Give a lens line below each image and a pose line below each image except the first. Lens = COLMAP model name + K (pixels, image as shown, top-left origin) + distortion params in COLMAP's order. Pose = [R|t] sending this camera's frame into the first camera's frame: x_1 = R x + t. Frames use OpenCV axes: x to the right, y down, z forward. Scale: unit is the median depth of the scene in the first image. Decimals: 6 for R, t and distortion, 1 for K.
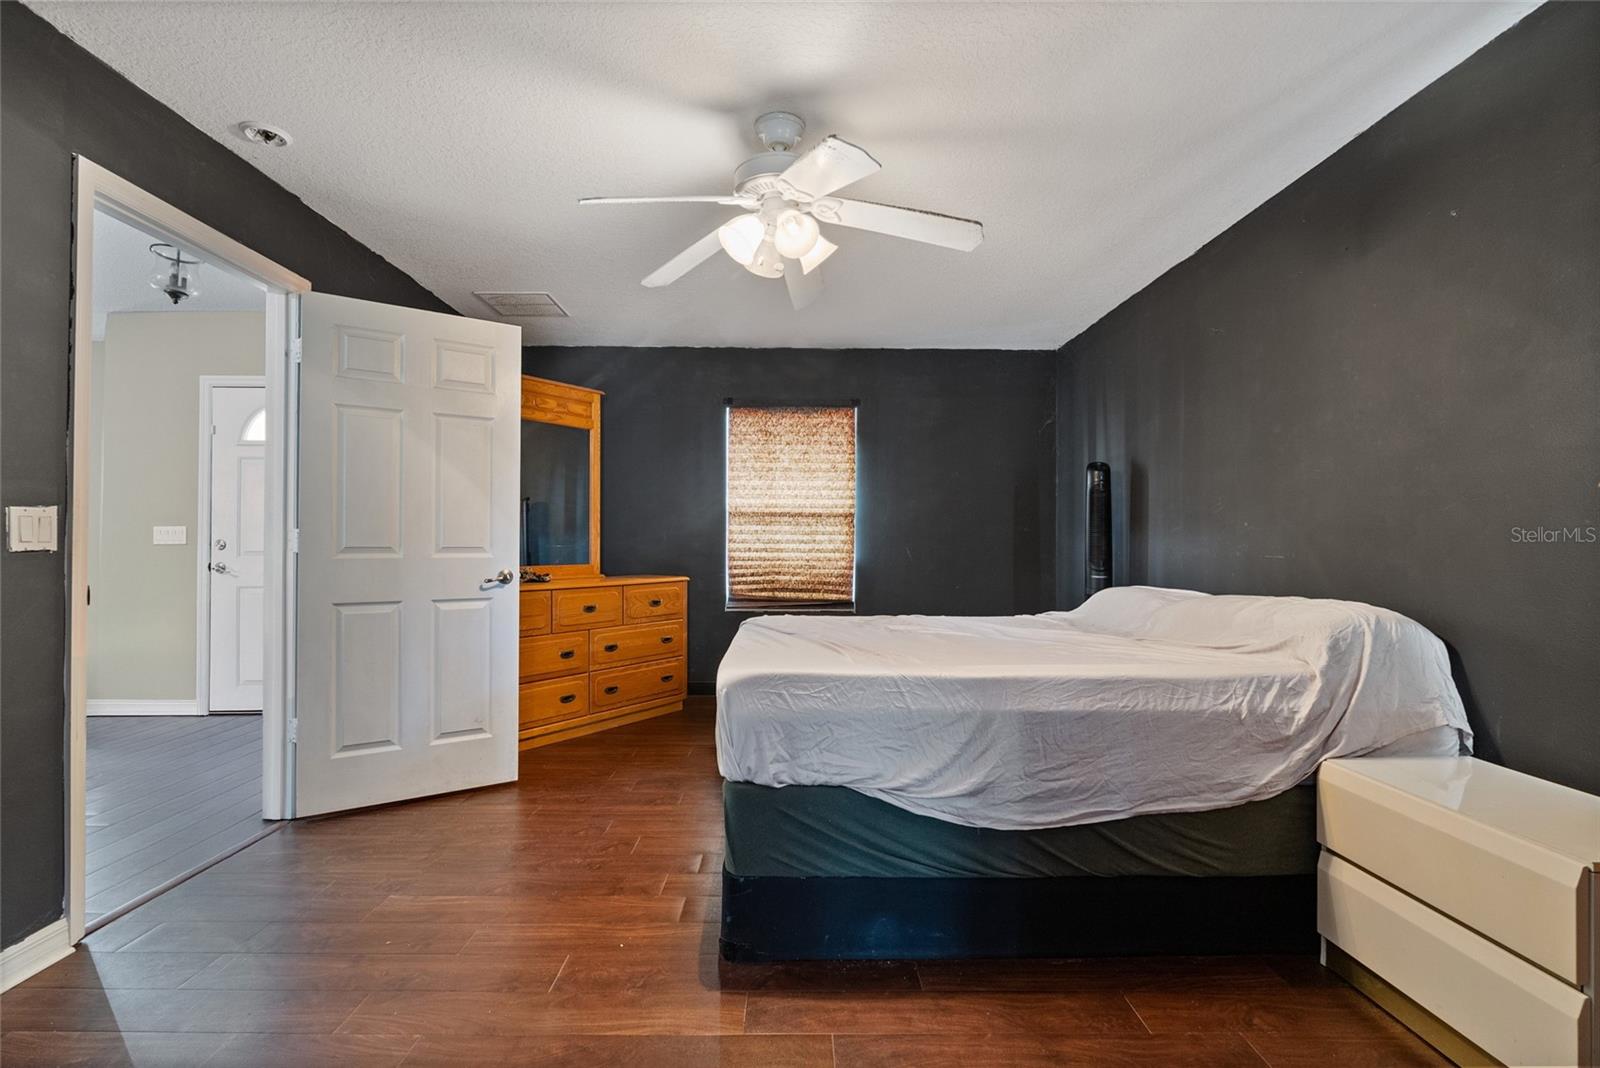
lens RADIAL K [[730.0, 0, 800.0], [0, 730.0, 534.0], [0, 0, 1]] dist [0.000382, 0.000041]
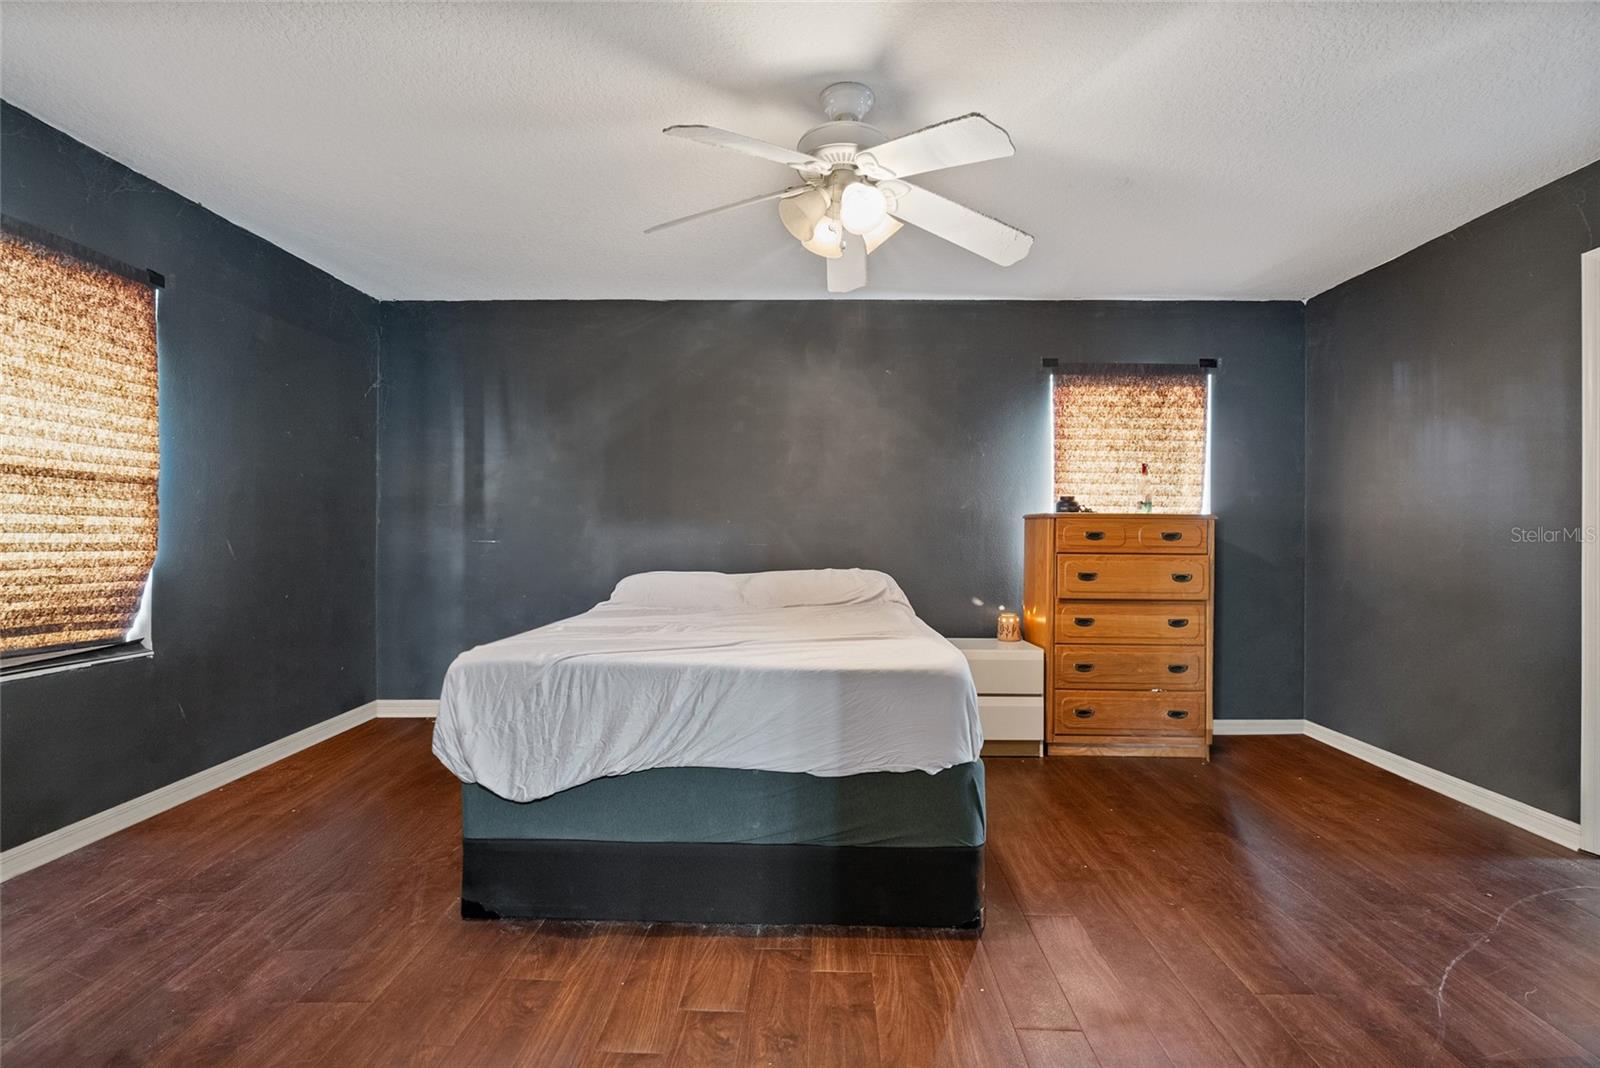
lens RADIAL K [[730.0, 0, 800.0], [0, 730.0, 534.0], [0, 0, 1]] dist [0.000382, 0.000041]
pose [[0.018695, -0.000448, 0.999825, -0.471974], [-0.015649, 0.999877, 0.000740, 0.005895], [-0.999703, -0.015660, 0.018685, 0.496353]]
